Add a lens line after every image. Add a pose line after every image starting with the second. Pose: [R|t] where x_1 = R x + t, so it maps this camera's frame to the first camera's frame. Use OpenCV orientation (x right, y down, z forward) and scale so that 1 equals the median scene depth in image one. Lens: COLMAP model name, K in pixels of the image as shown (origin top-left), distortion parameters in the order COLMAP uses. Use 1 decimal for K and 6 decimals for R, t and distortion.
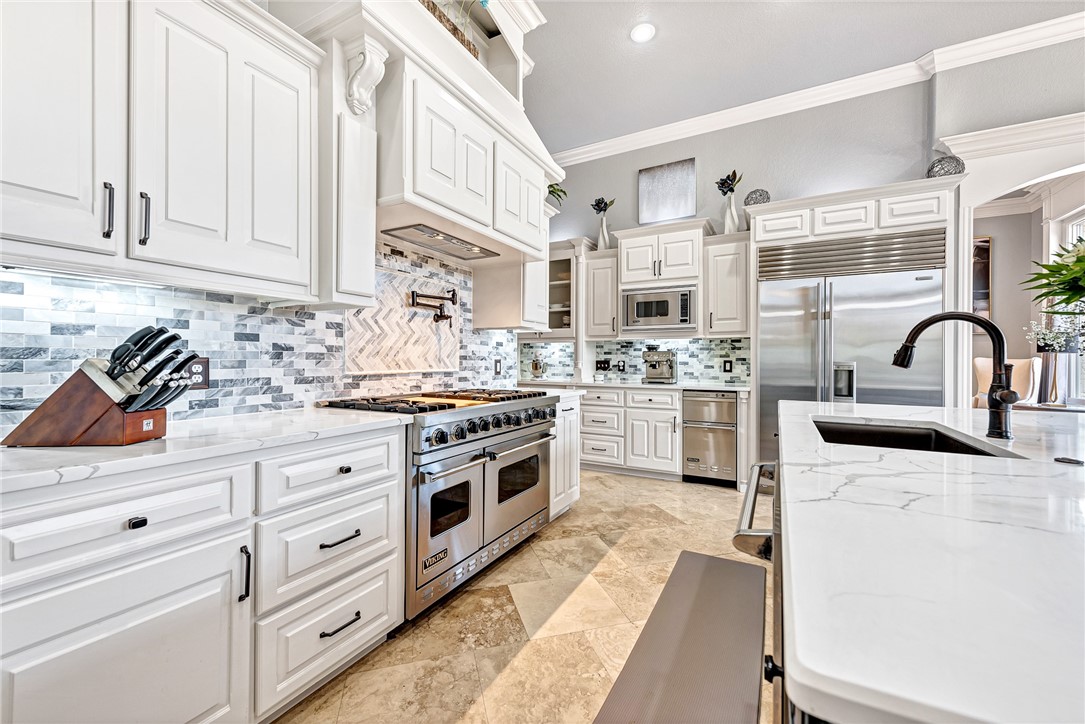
lens RADIAL K [[436.2, 0, 542.5], [0, 436.2, 362.0], [0, 0, 1]] dist [0.002618, 0.000159]
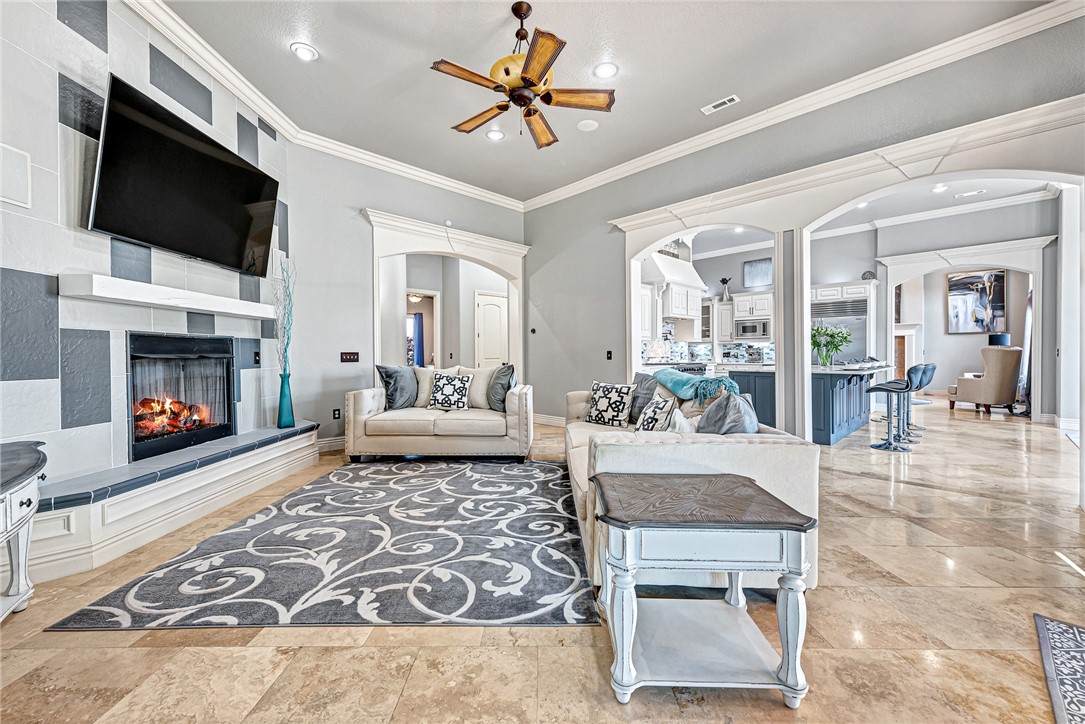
lens RADIAL K [[436.2, 0, 542.5], [0, 436.2, 362.0], [0, 0, 1]] dist [0.002618, 0.000159]
pose [[0.957029, -0.004091, -0.289964, -0.163178], [0.008214, 0.999882, 0.013005, 0.011864], [0.289876, -0.014827, 0.956949, -2.082071]]
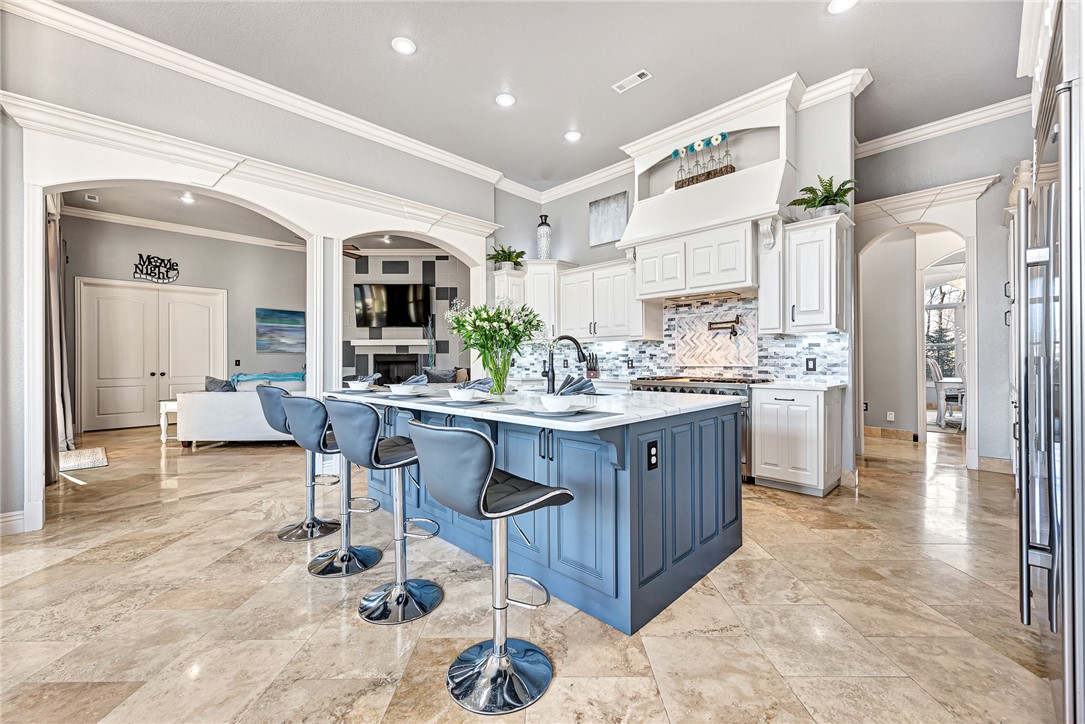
lens RADIAL K [[436.2, 0, 542.5], [0, 436.2, 362.0], [0, 0, 1]] dist [0.002618, 0.000159]
pose [[-0.284486, 0.002312, -0.958677, 1.435803], [0.001269, 0.999997, 0.002035, 0.002152], [0.958679, -0.000638, -0.284488, 0.720804]]
